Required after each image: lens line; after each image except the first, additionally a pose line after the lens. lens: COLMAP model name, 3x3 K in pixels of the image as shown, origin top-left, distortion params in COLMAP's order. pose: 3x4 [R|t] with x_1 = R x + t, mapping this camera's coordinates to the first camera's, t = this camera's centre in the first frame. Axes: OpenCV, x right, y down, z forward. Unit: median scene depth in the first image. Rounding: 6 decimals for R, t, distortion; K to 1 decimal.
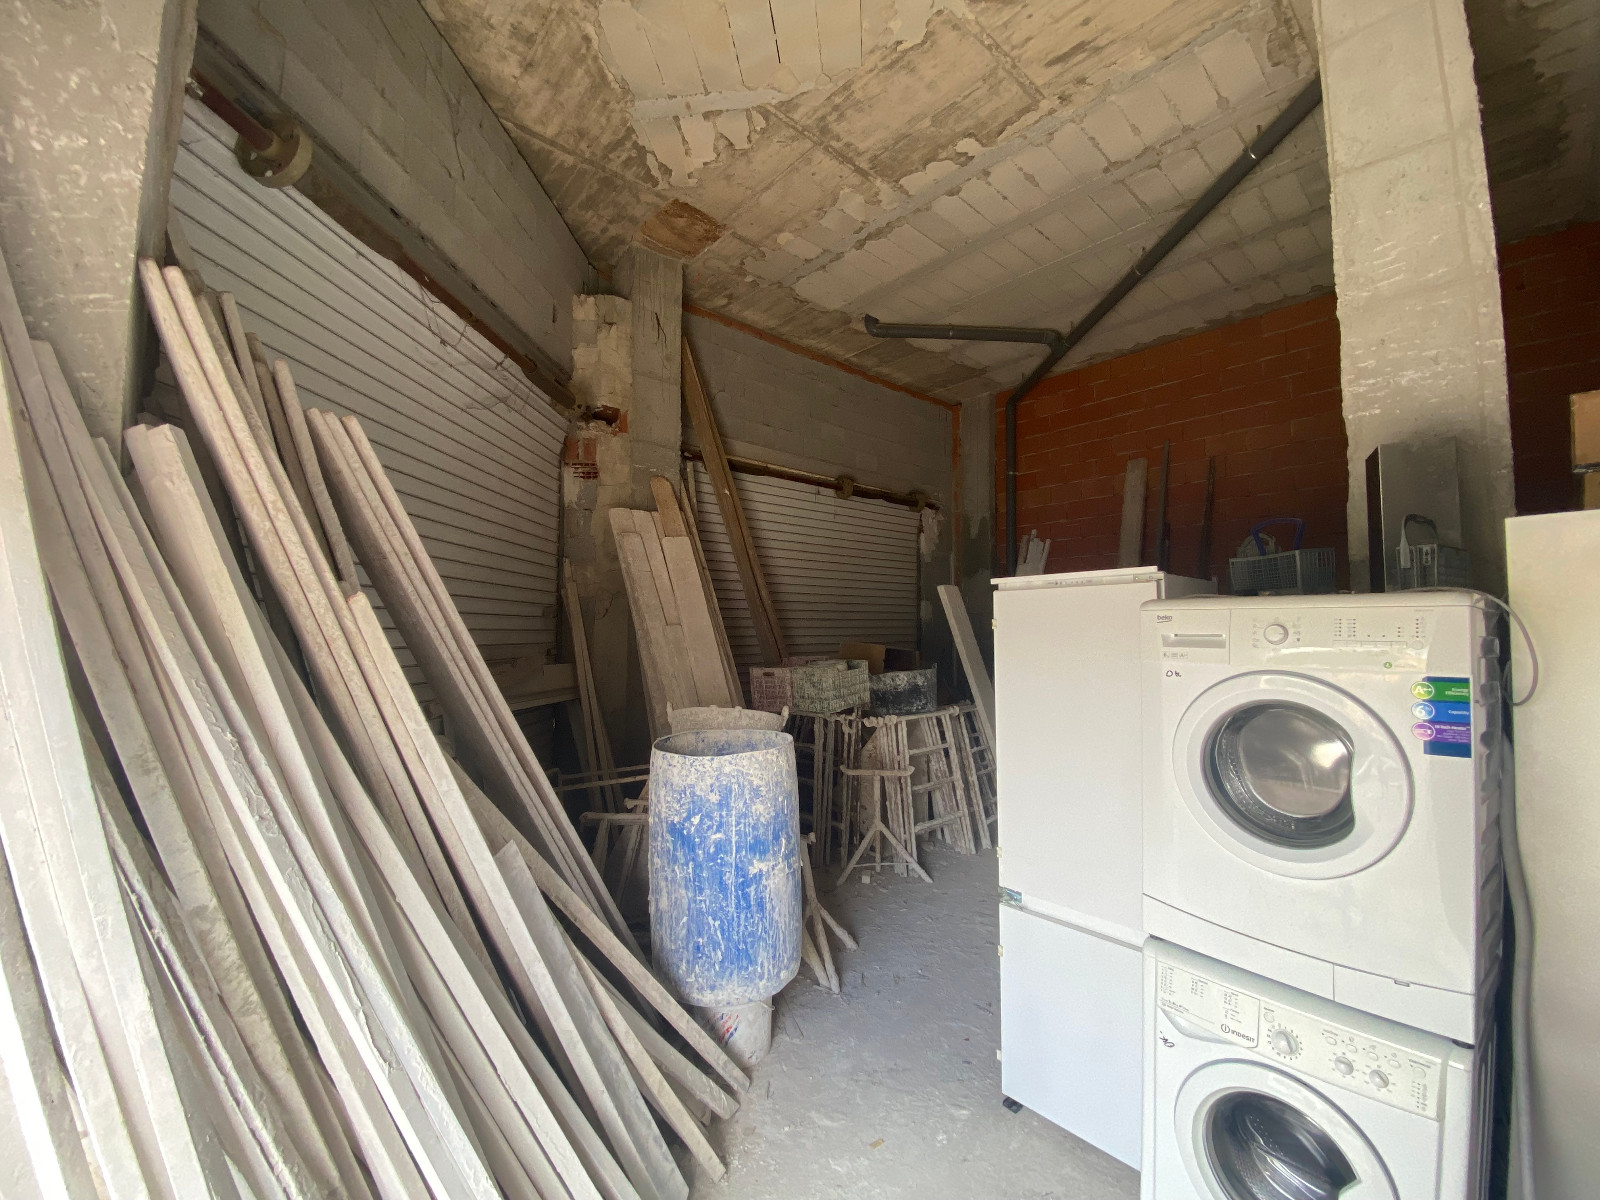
lens RADIAL K [[644.0, 0, 800.0], [0, 644.0, 600.0], [0, 0, 1]] dist [0.024421, -0.022571]
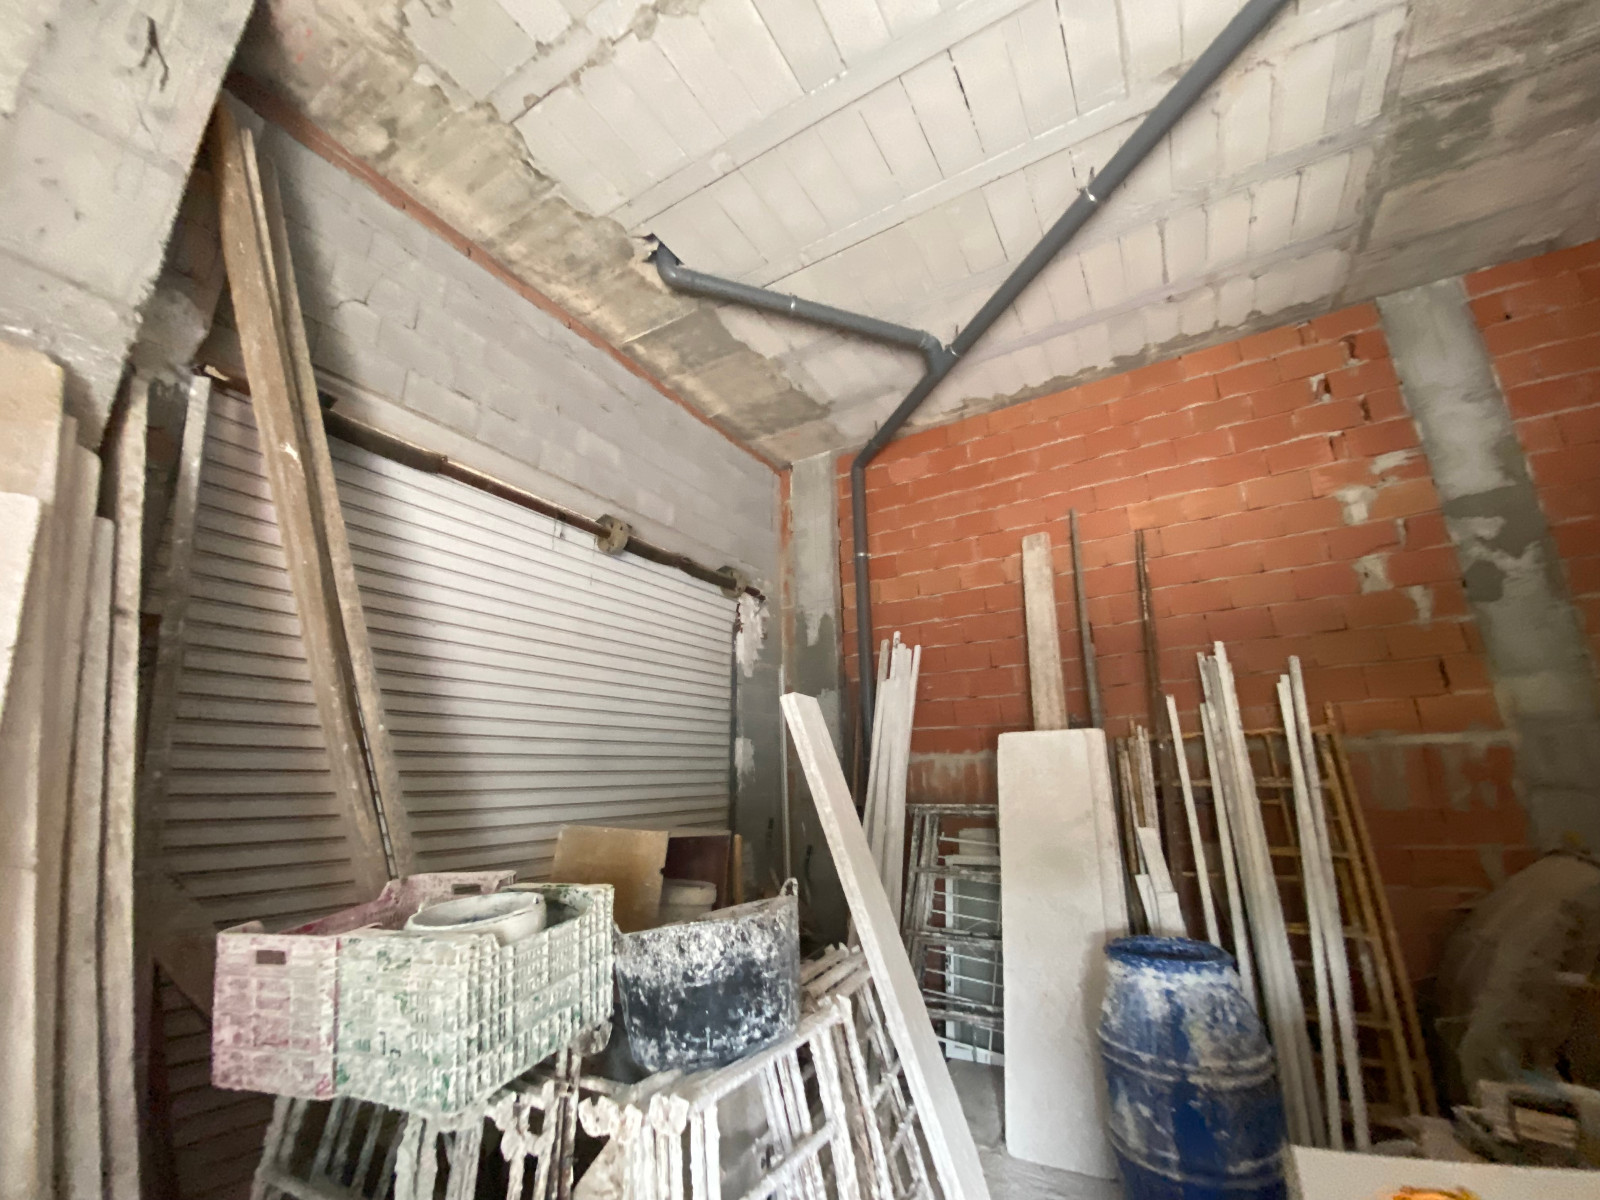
lens RADIAL K [[644.0, 0, 800.0], [0, 644.0, 600.0], [0, 0, 1]] dist [0.024421, -0.022571]
pose [[0.954388, 0.060542, 0.292365, 0.064229], [0.007590, 0.973989, -0.226467, 0.015420], [-0.298471, 0.218357, 0.929105, 0.430532]]
